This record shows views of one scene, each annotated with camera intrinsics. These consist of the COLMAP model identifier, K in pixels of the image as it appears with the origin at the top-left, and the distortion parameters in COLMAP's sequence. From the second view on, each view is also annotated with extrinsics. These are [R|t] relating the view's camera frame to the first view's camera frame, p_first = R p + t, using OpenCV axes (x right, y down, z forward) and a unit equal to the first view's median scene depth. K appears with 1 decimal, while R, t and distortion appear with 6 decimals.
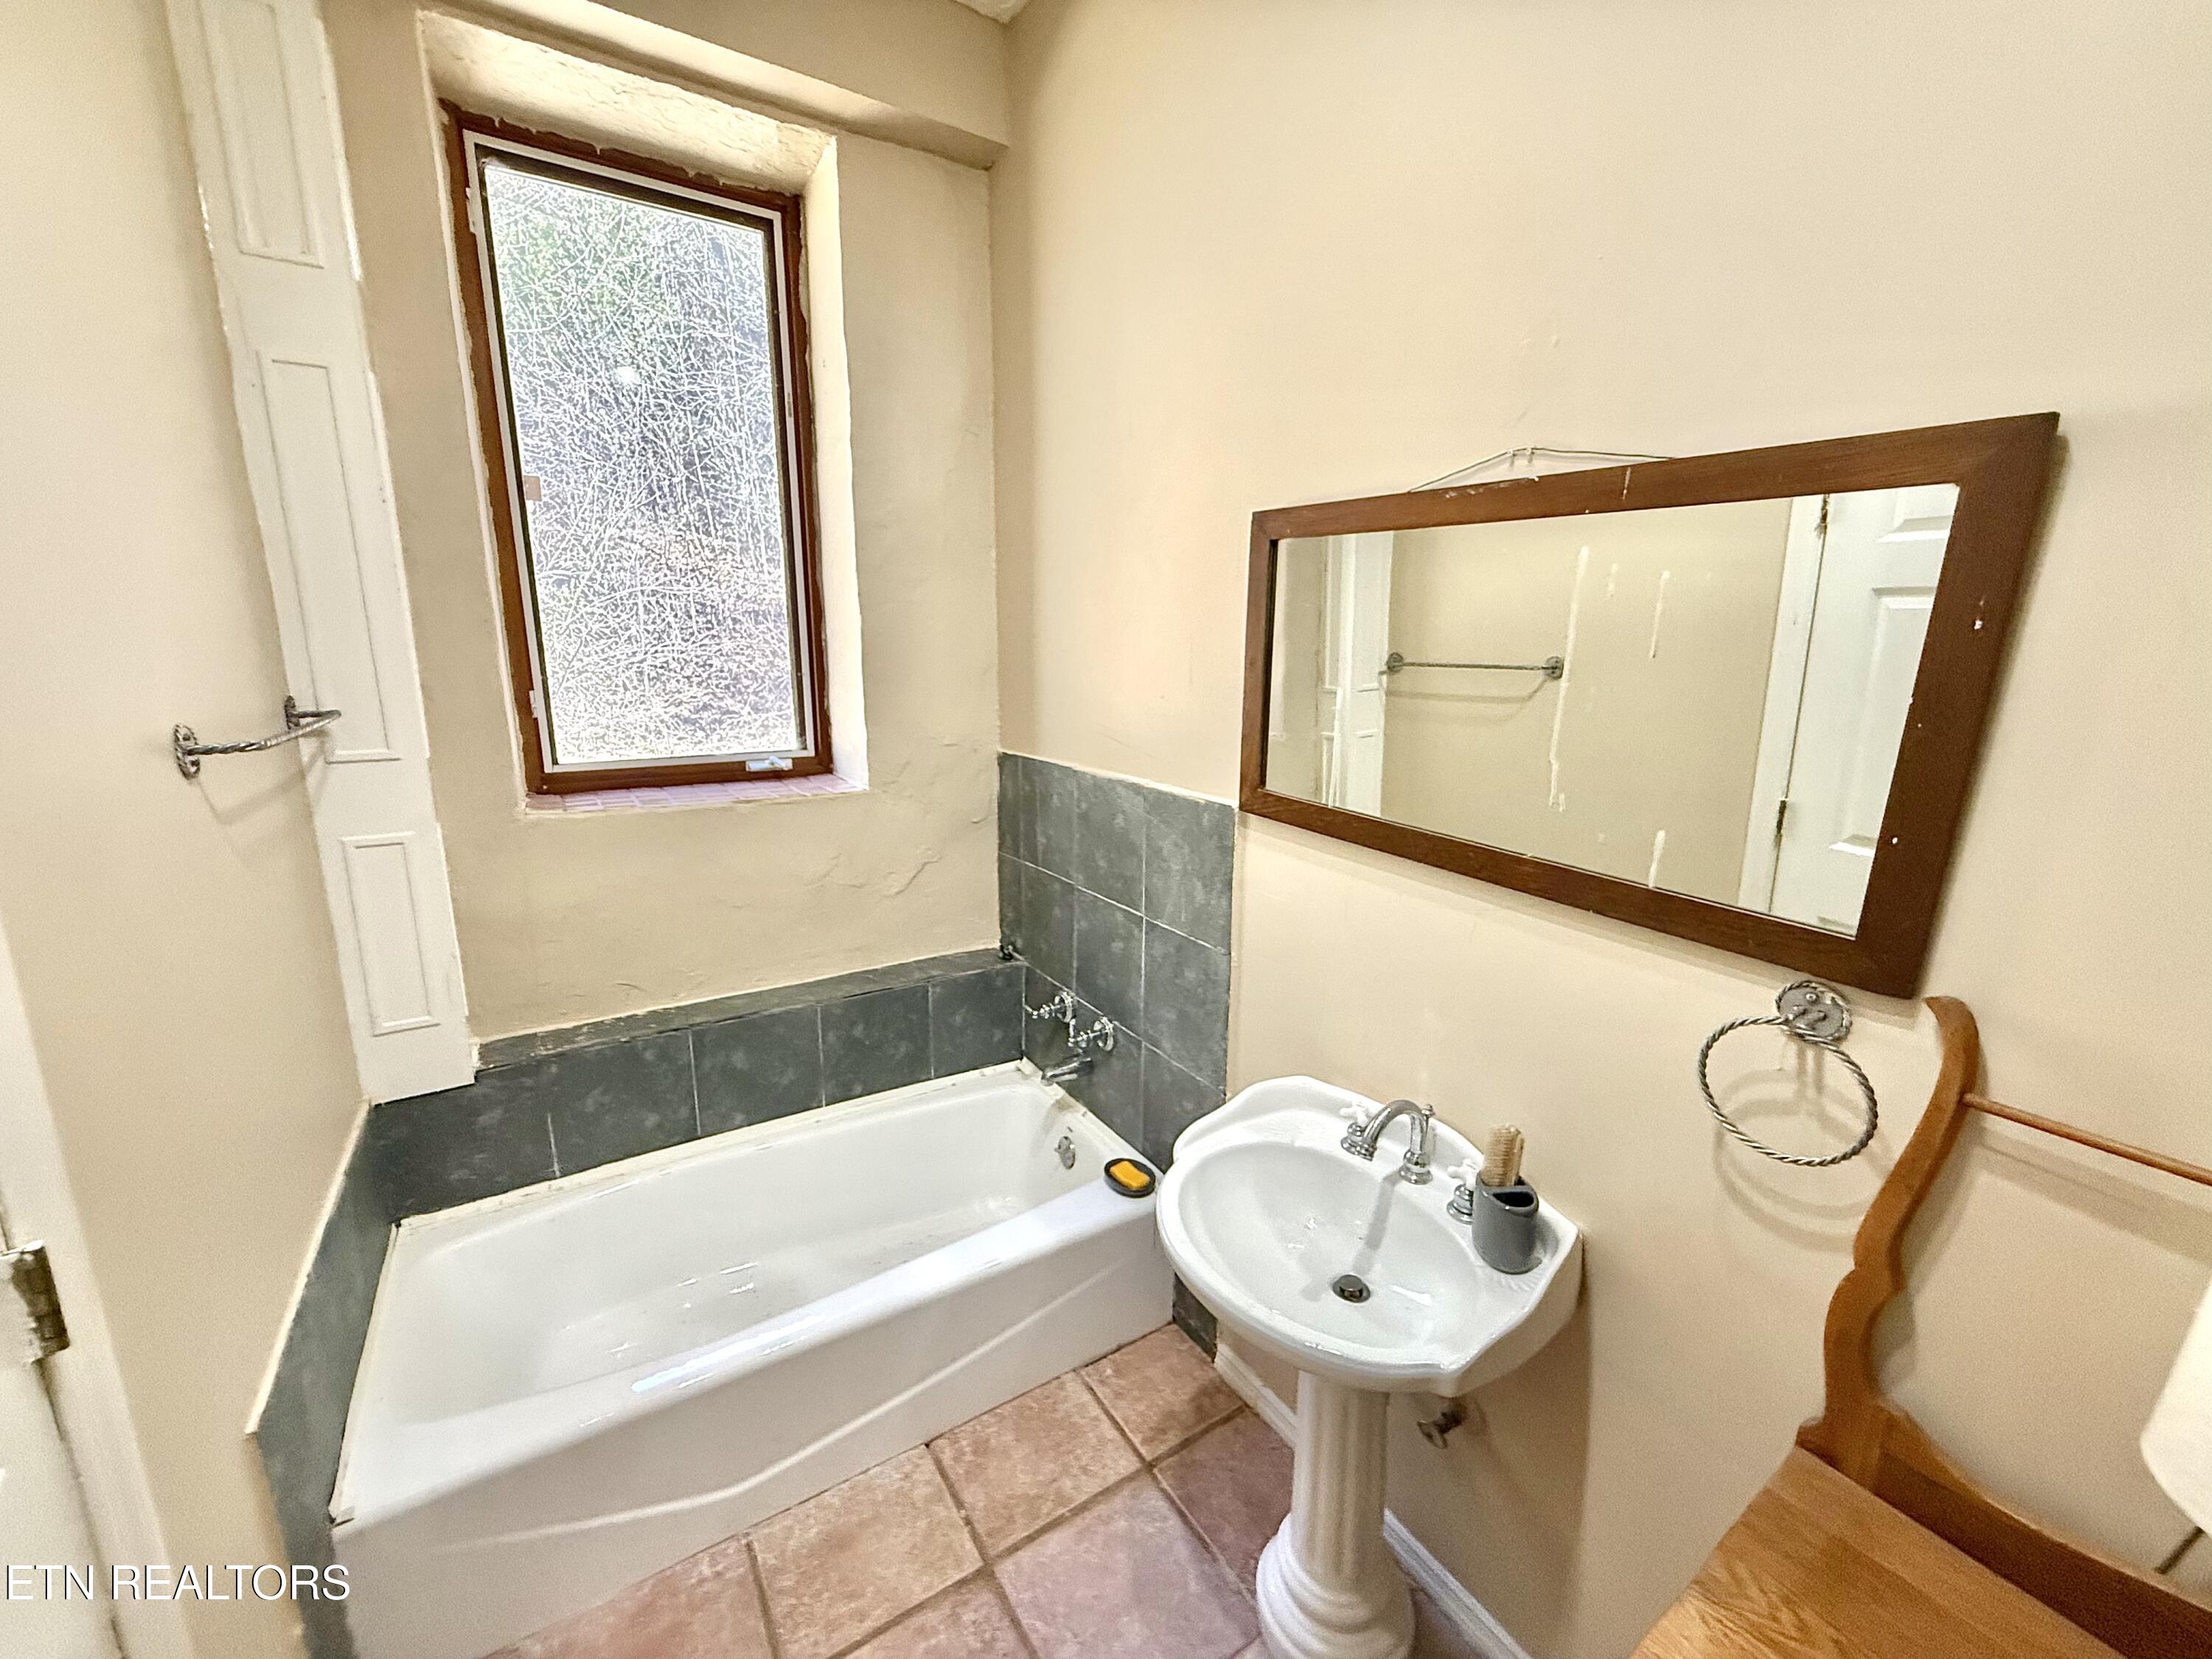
lens RADIAL K [[882.6, 0, 1102.8], [0, 882.6, 830.0], [0, 0, 1]] dist [0.000643, 0.000285]
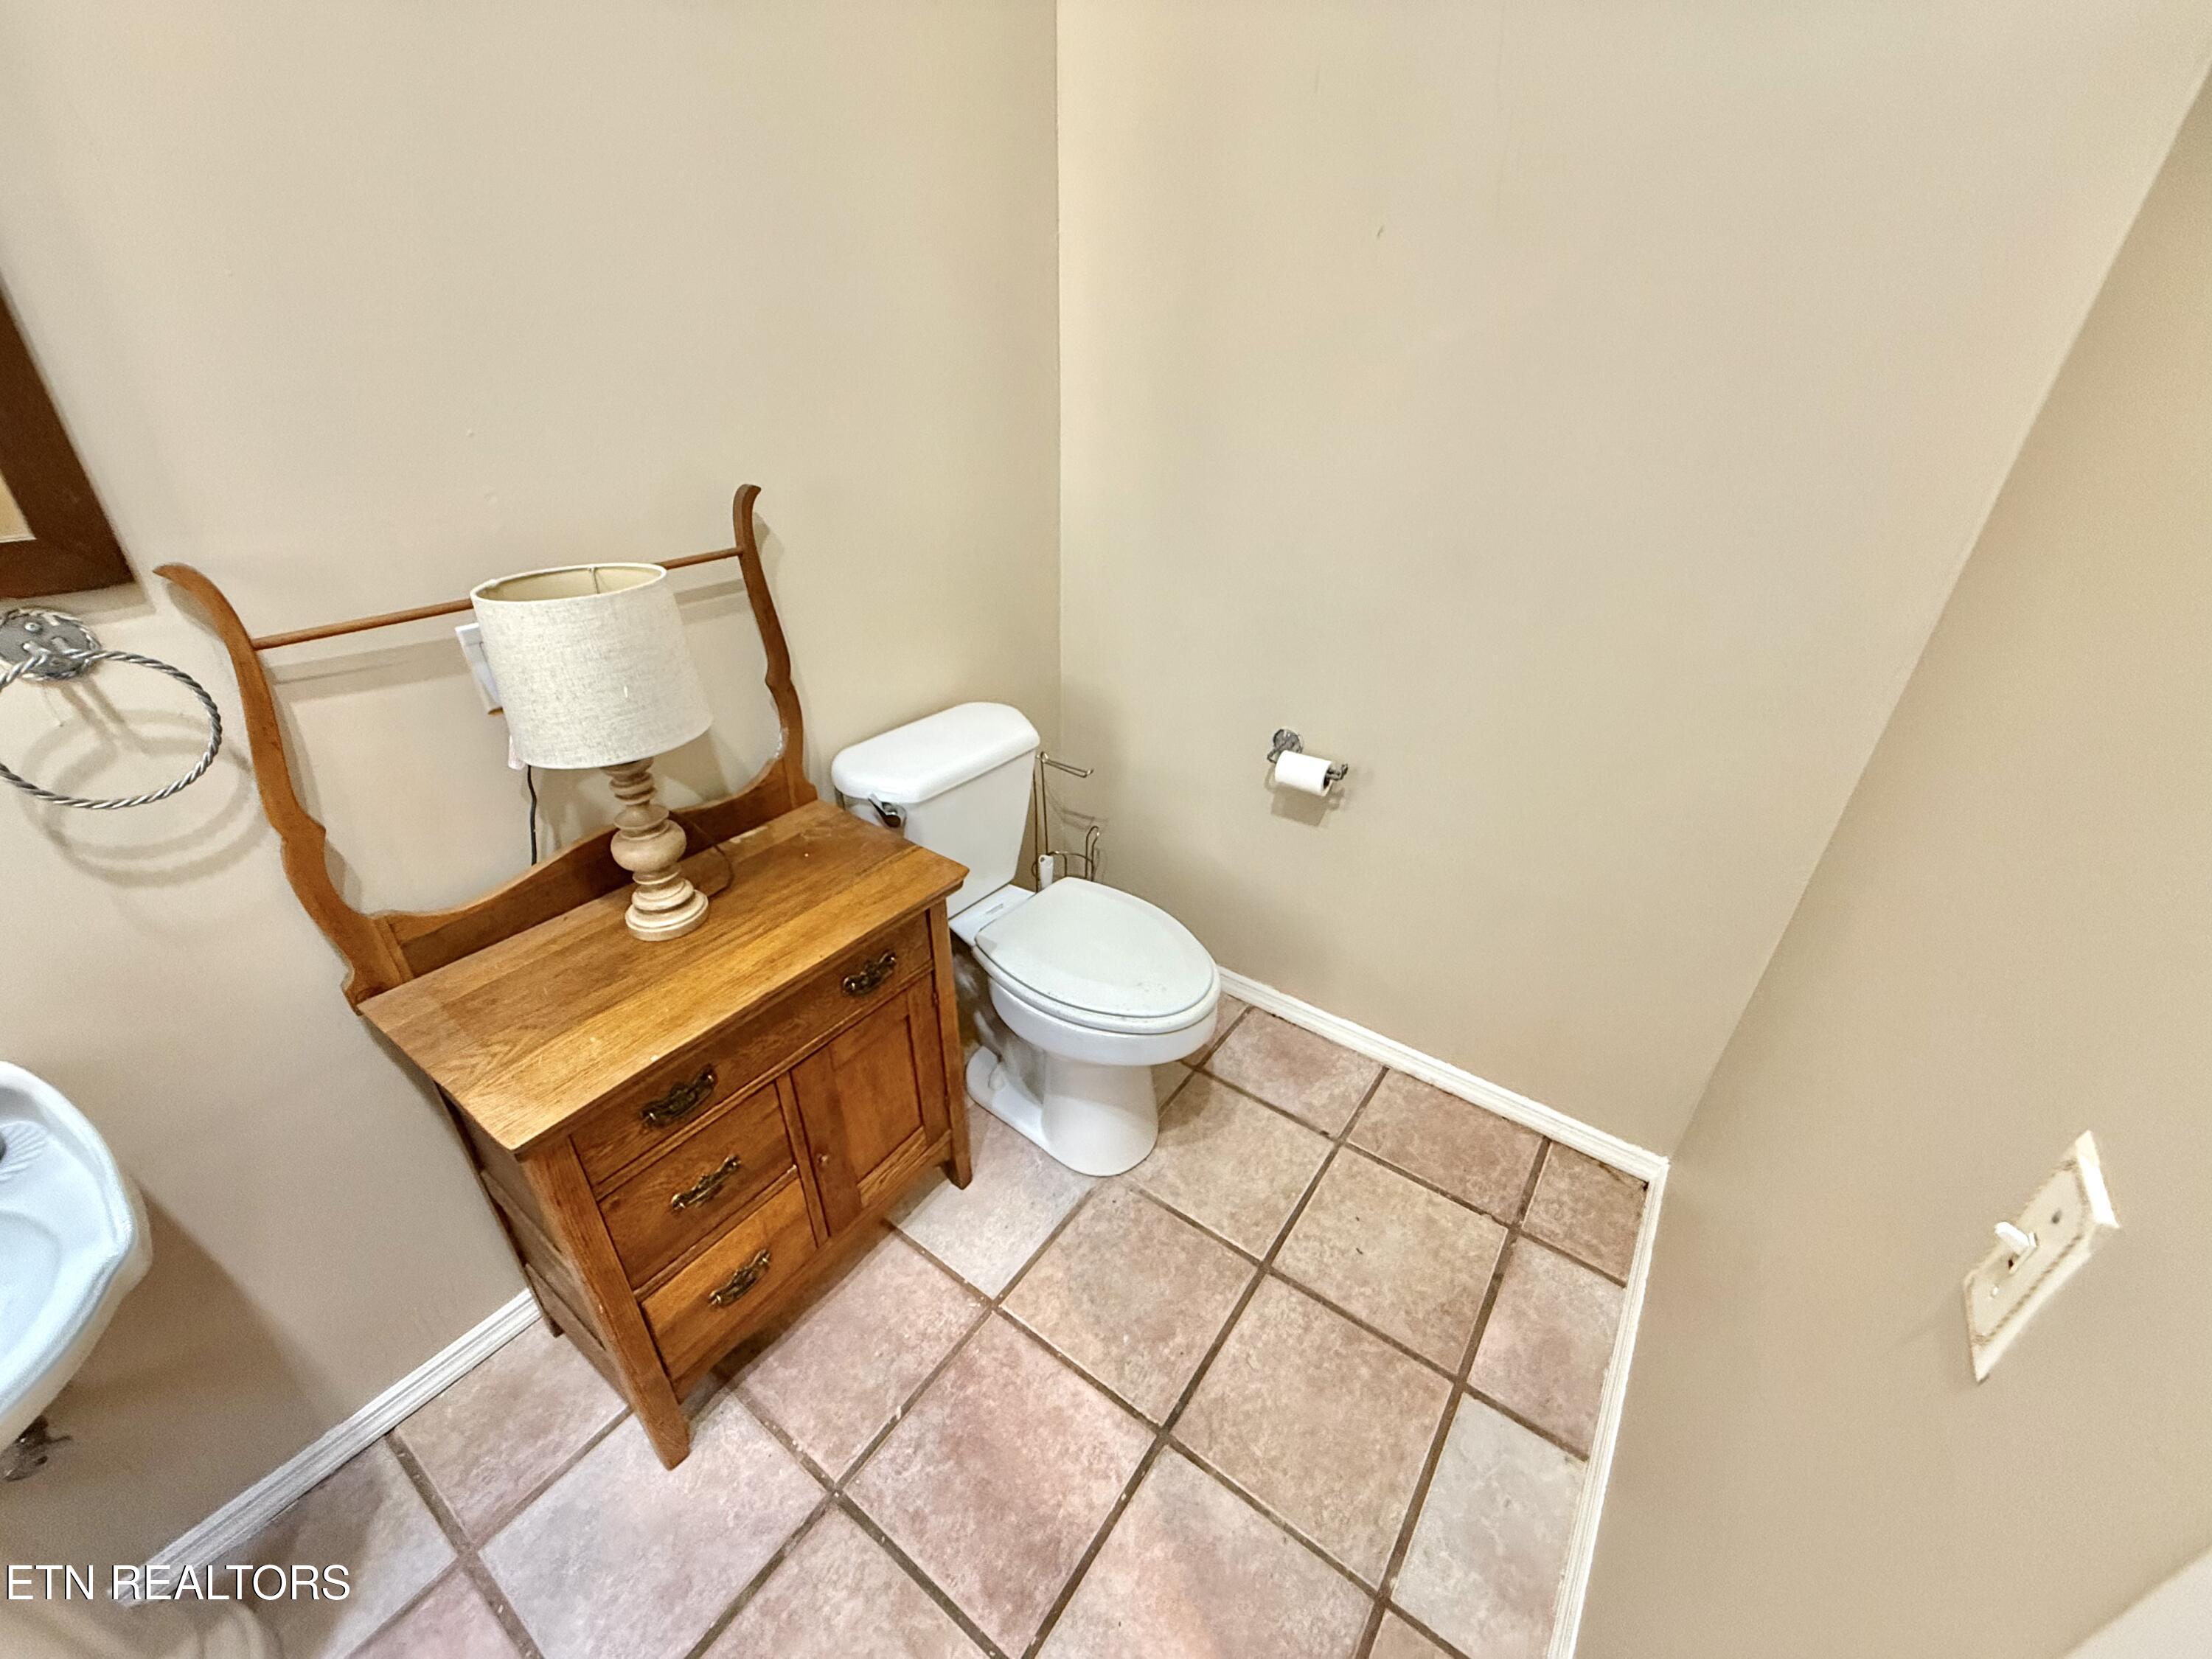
lens RADIAL K [[882.6, 0, 1109.3], [0, 882.6, 822.1], [0, 0, 1]] dist [0.000643, 0.000285]
pose [[-0.371055, -0.465646, 0.803425, -0.381649], [0.173072, 0.815353, 0.552491, 0.049795], [-0.912340, 0.344055, -0.221950, 0.299054]]
